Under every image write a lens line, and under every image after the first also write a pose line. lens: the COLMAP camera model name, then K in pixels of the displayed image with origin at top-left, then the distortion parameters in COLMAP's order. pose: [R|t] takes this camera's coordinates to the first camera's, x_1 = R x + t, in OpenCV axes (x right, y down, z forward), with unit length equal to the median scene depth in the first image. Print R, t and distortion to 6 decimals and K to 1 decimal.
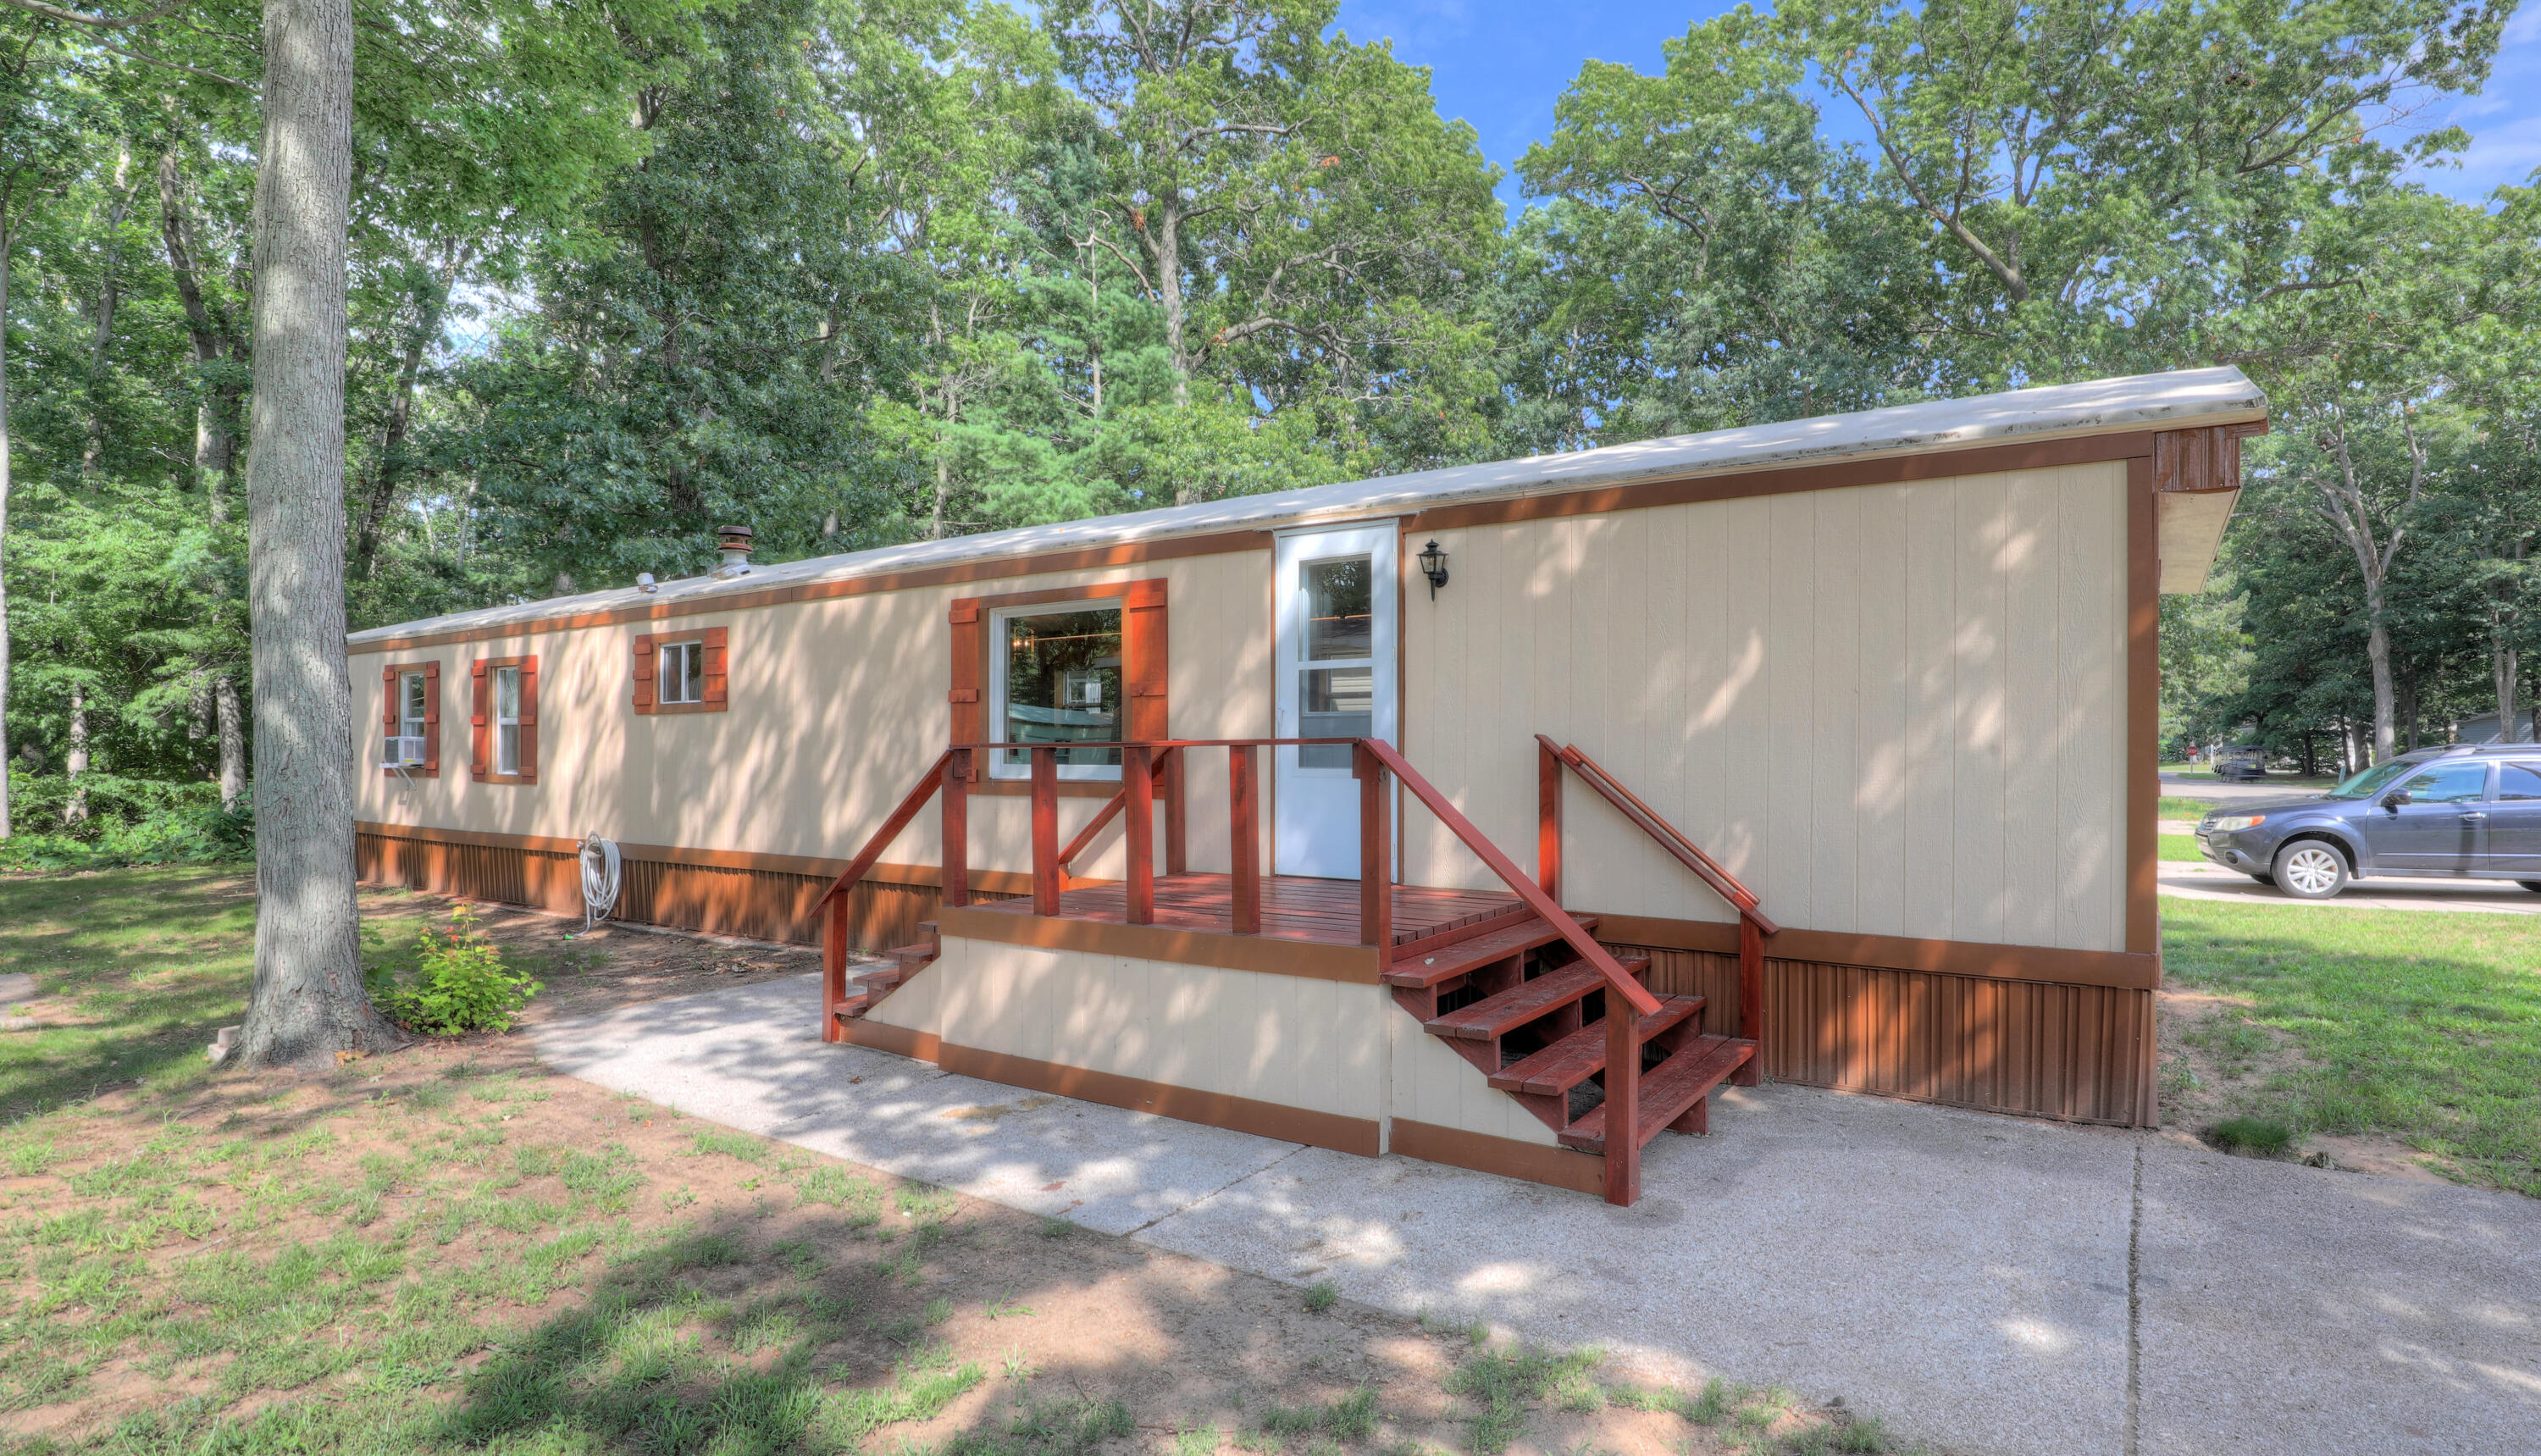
lens RADIAL K [[1207.1, 0, 1270.5], [0, 1207.1, 728.0], [0, 0, 1]] dist [-0.030191, 0.000475]
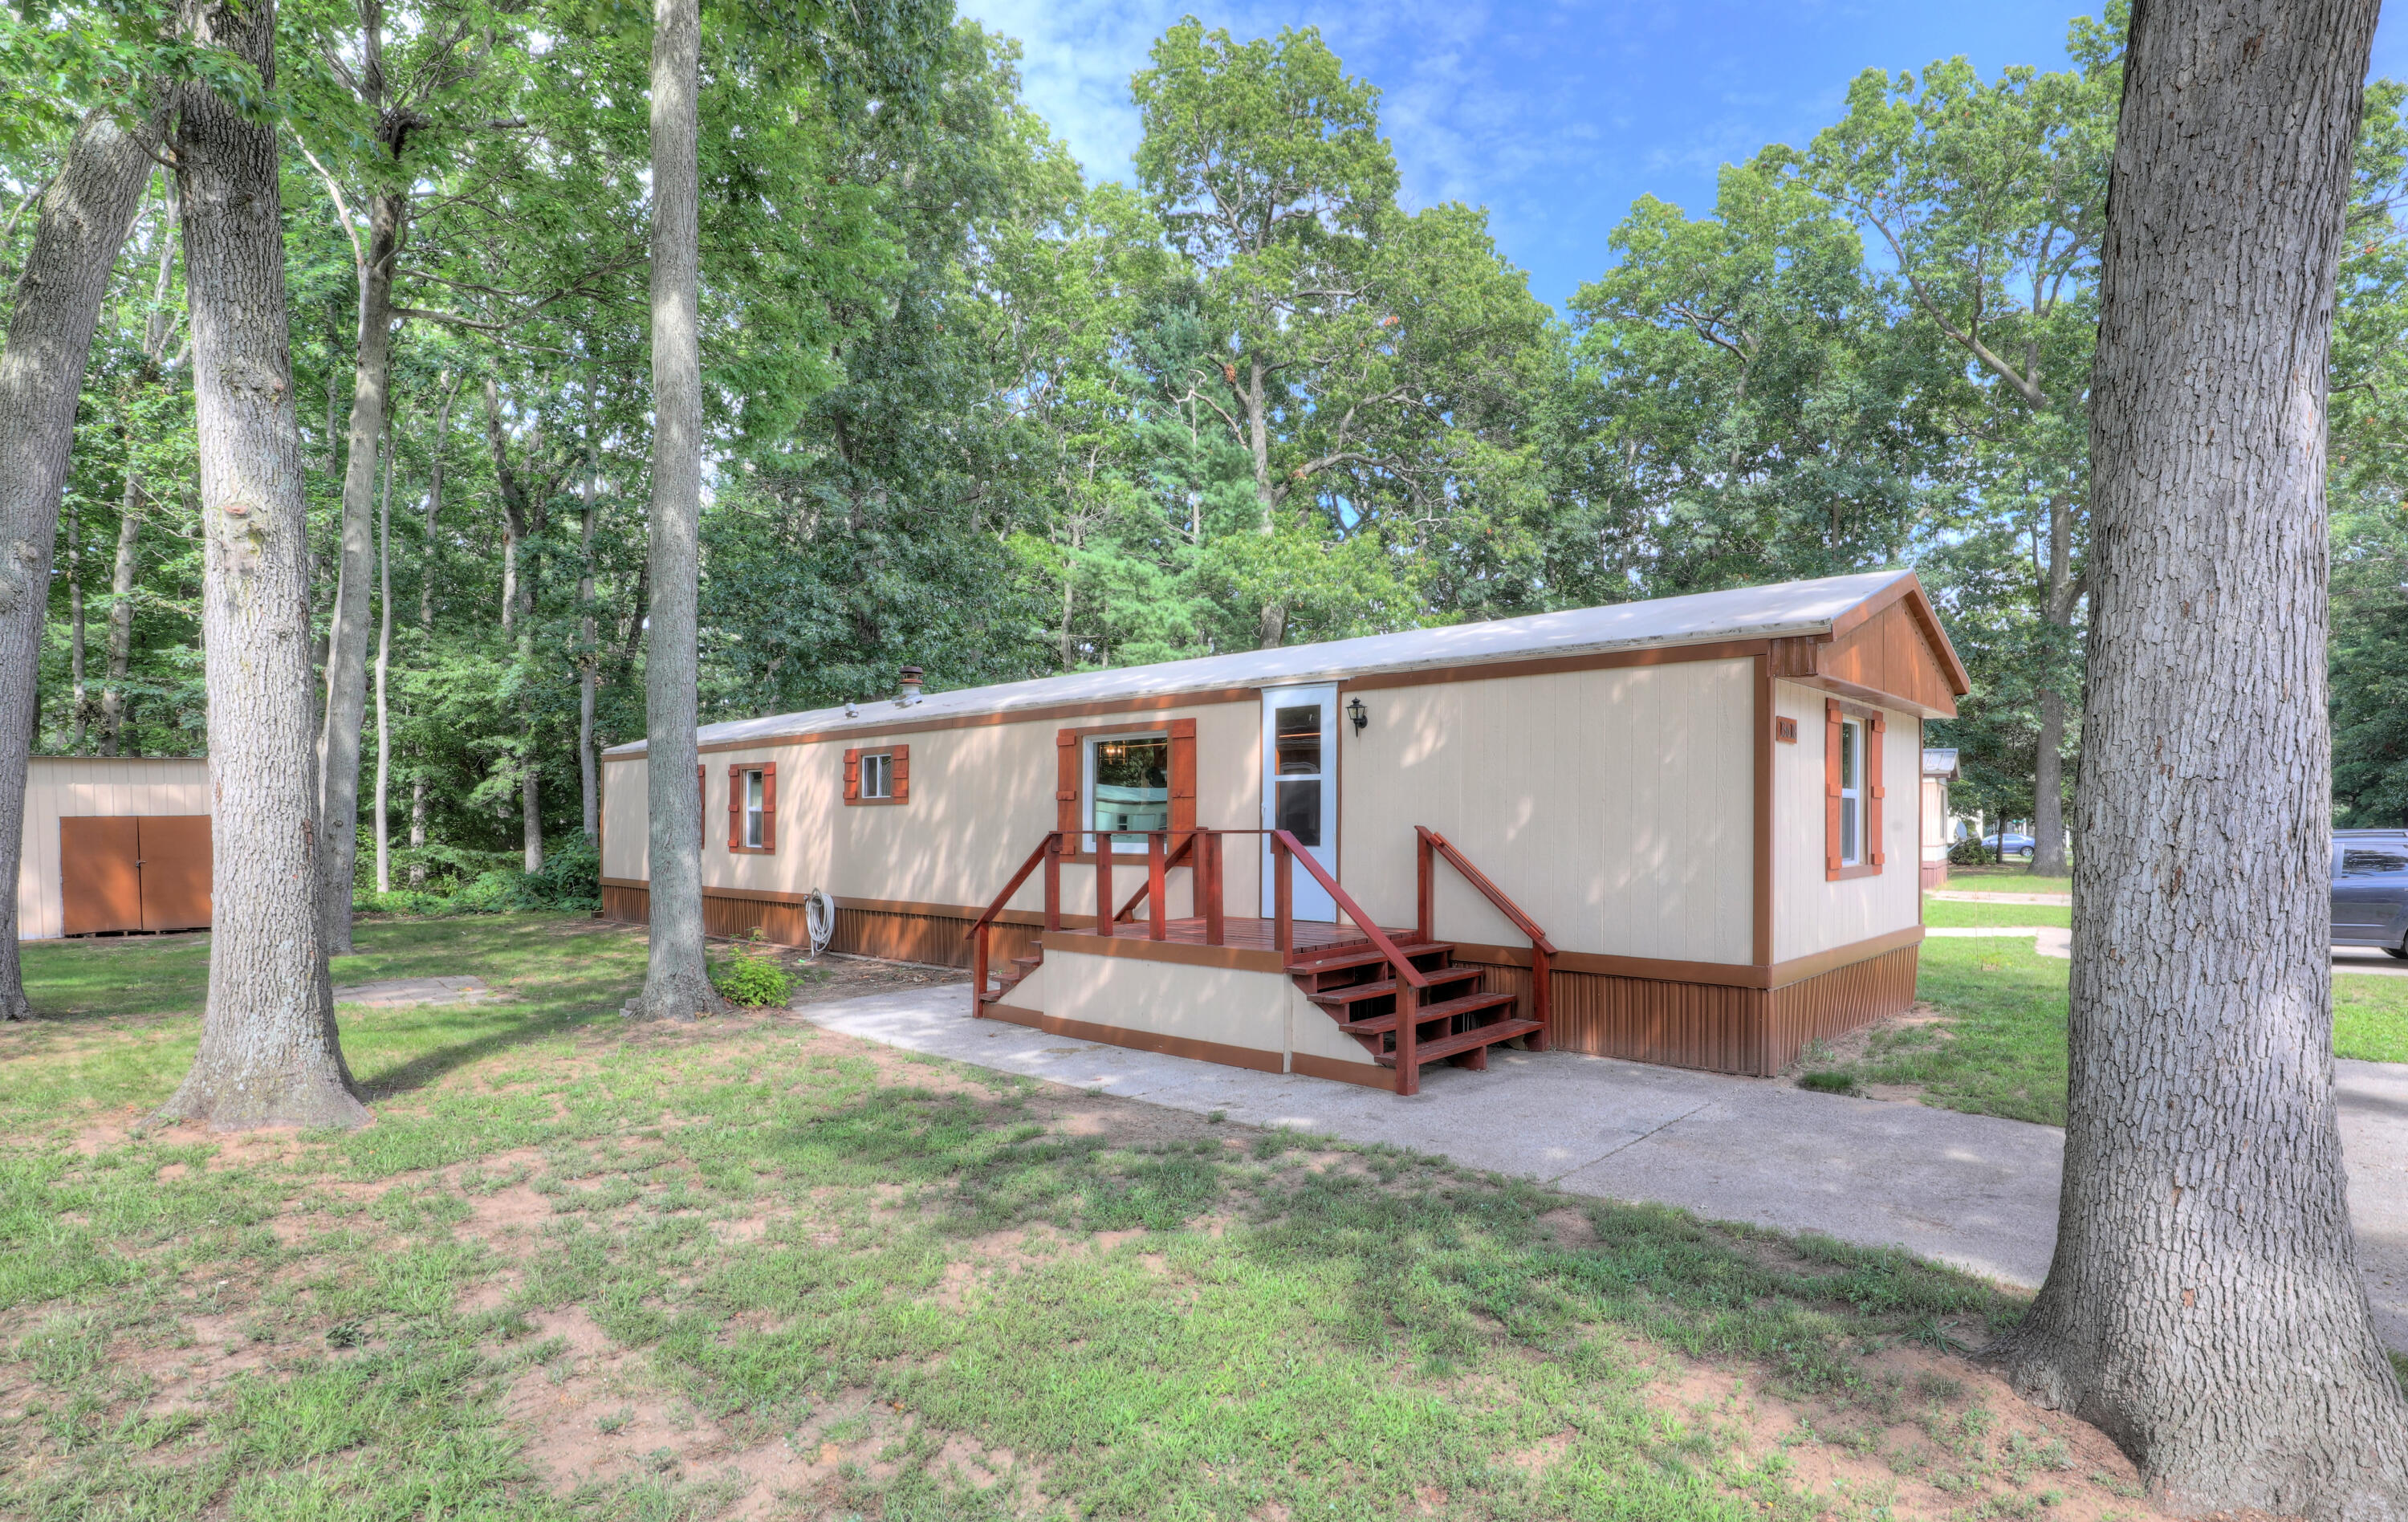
lens RADIAL K [[1141.3, 0, 1195.4], [0, 1141.3, 784.1], [0, 0, 1]] dist [-0.026743, 0.000368]
pose [[0.986911, -0.003938, -0.161217, 0.093599], [0.001005, 0.999833, -0.018272, -0.011328], [0.161262, 0.017870, 0.986750, -0.257924]]
